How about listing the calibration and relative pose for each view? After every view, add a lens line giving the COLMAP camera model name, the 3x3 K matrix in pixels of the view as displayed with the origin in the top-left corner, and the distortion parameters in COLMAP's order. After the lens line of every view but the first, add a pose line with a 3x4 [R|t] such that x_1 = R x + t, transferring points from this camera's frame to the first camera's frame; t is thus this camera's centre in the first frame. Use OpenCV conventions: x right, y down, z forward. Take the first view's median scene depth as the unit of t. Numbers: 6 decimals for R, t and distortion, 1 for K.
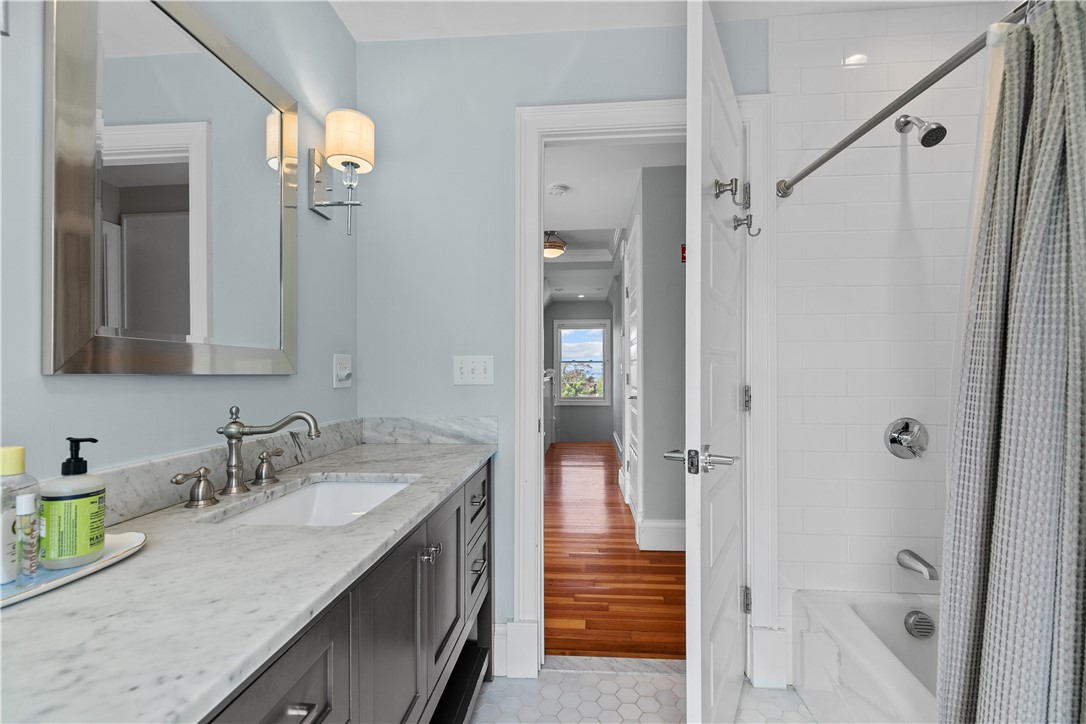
lens RADIAL K [[491.0, 0, 544.6], [0, 491.0, 371.8], [0, 0, 1]] dist [0.002420, 0.000149]
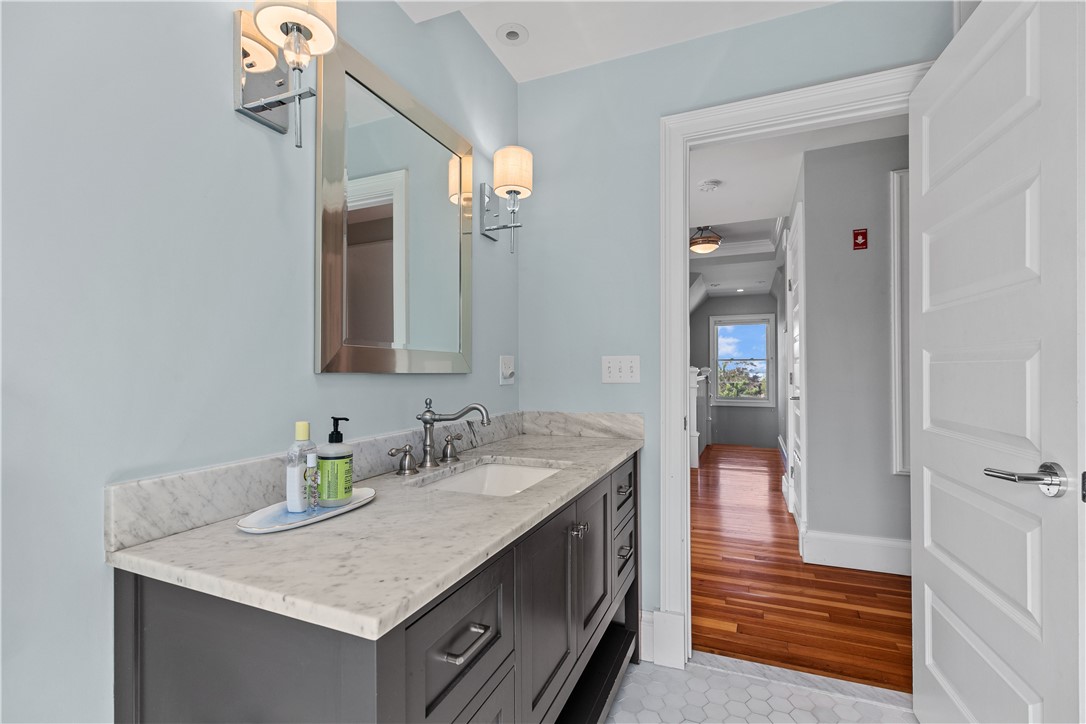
lens RADIAL K [[491.0, 0, 544.6], [0, 491.0, 371.8], [0, 0, 1]] dist [0.002420, 0.000149]
pose [[0.951983, -0.000689, -0.306149, 0.028661], [0.001428, 0.999997, 0.002189, -0.000318], [0.306146, -0.002521, 0.951981, -0.078363]]
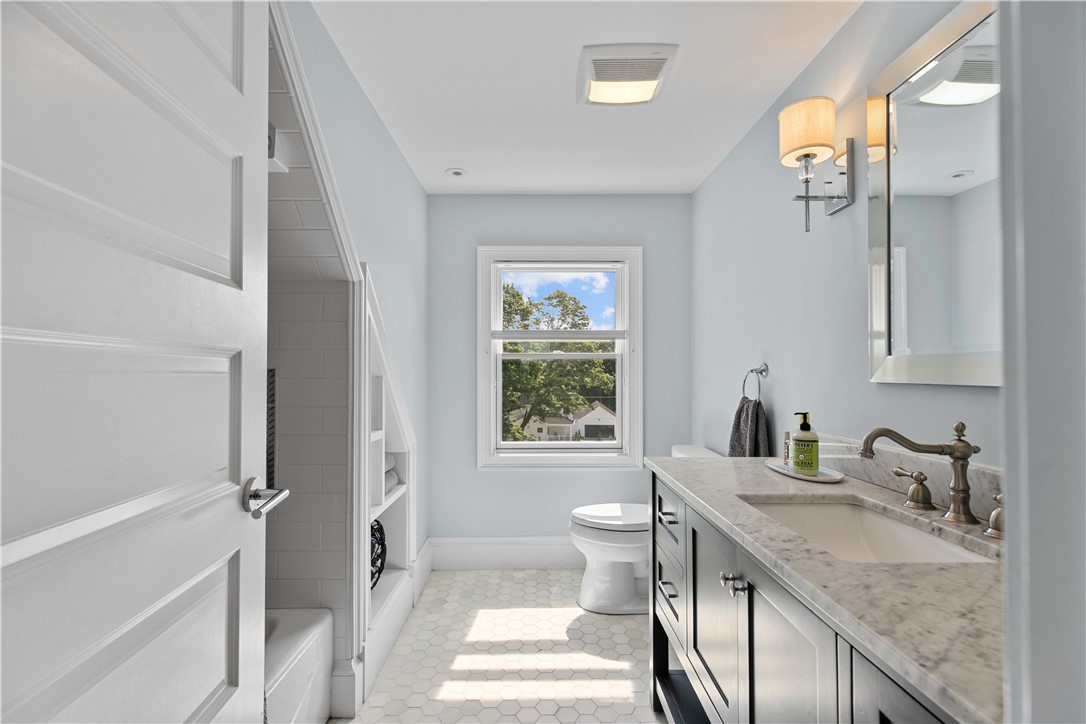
lens RADIAL K [[491.0, 0, 544.6], [0, 491.0, 371.8], [0, 0, 1]] dist [0.002420, 0.000149]
pose [[-0.995301, 0.000726, -0.096825, 0.133152], [0.001632, 0.999956, -0.009285, -0.007788], [0.096814, -0.009399, -0.995258, 1.267420]]
